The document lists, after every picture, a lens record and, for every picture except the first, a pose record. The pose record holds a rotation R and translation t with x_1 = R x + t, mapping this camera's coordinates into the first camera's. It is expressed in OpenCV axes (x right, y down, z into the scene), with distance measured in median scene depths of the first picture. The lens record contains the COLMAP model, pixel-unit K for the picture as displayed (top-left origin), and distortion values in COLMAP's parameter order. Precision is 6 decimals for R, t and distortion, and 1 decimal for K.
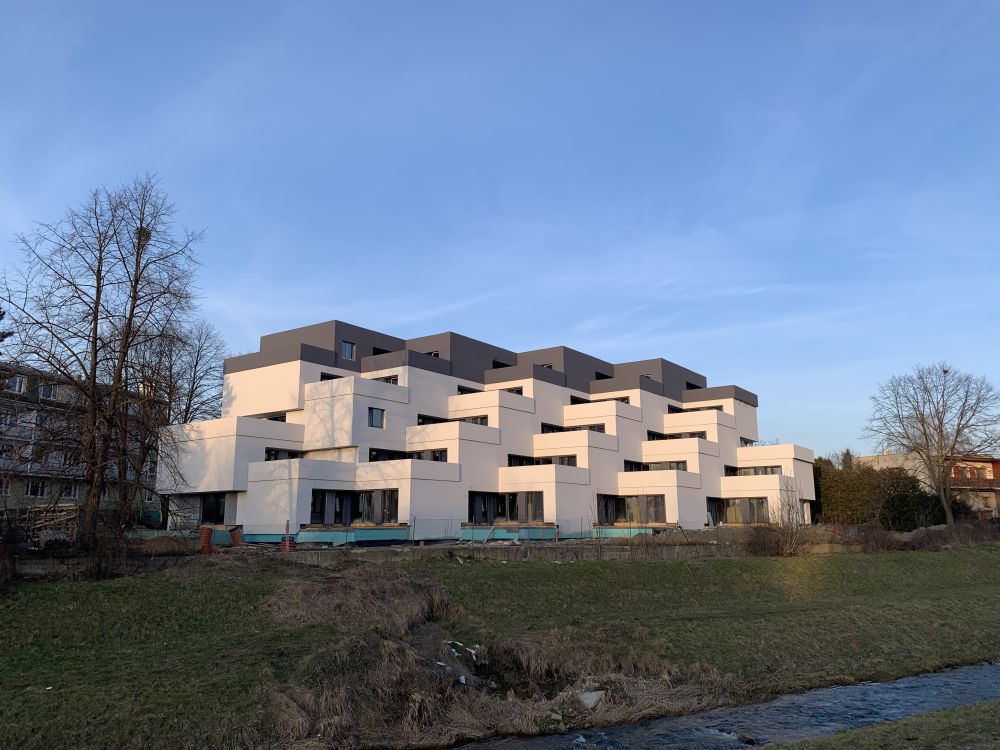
lens RADIAL K [[790.0, 0, 500.0], [0, 790.0, 375.0], [0, 0, 1]] dist [0.006035, -0.001739]
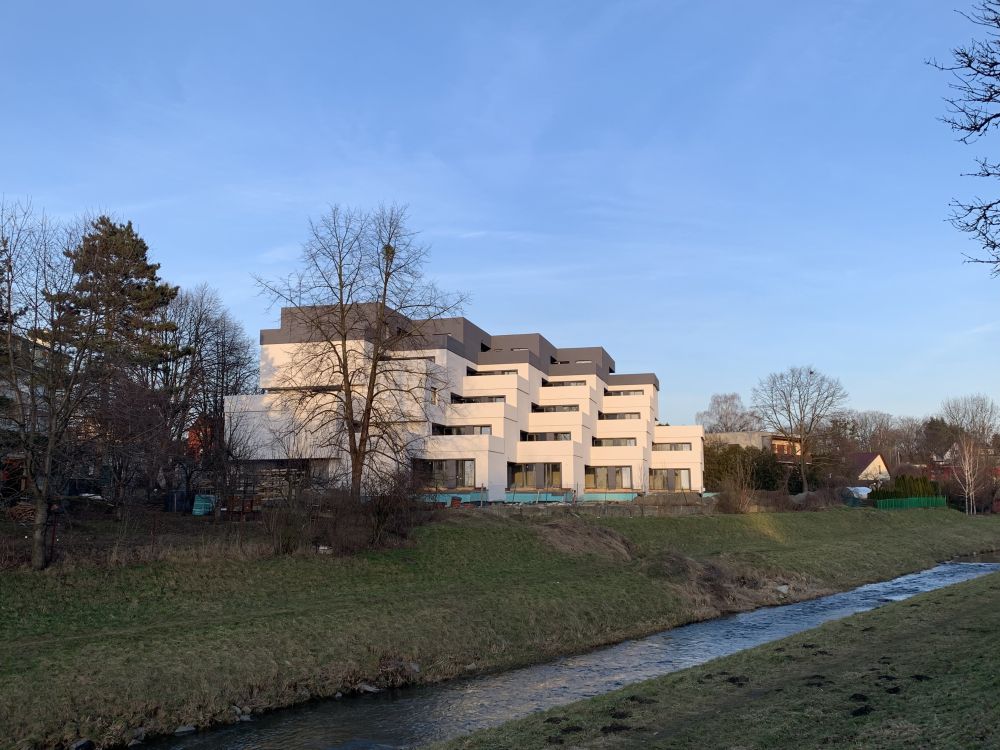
lens RADIAL K [[890.8, 0, 500.0], [0, 890.8, 375.0], [0, 0, 1]] dist [0.002448, 0.001996]
pose [[0.947373, 0.050341, 0.316148, -0.341366], [-0.069563, 0.996334, 0.049802, -0.035061], [-0.312482, -0.069174, 0.947402, -0.188171]]
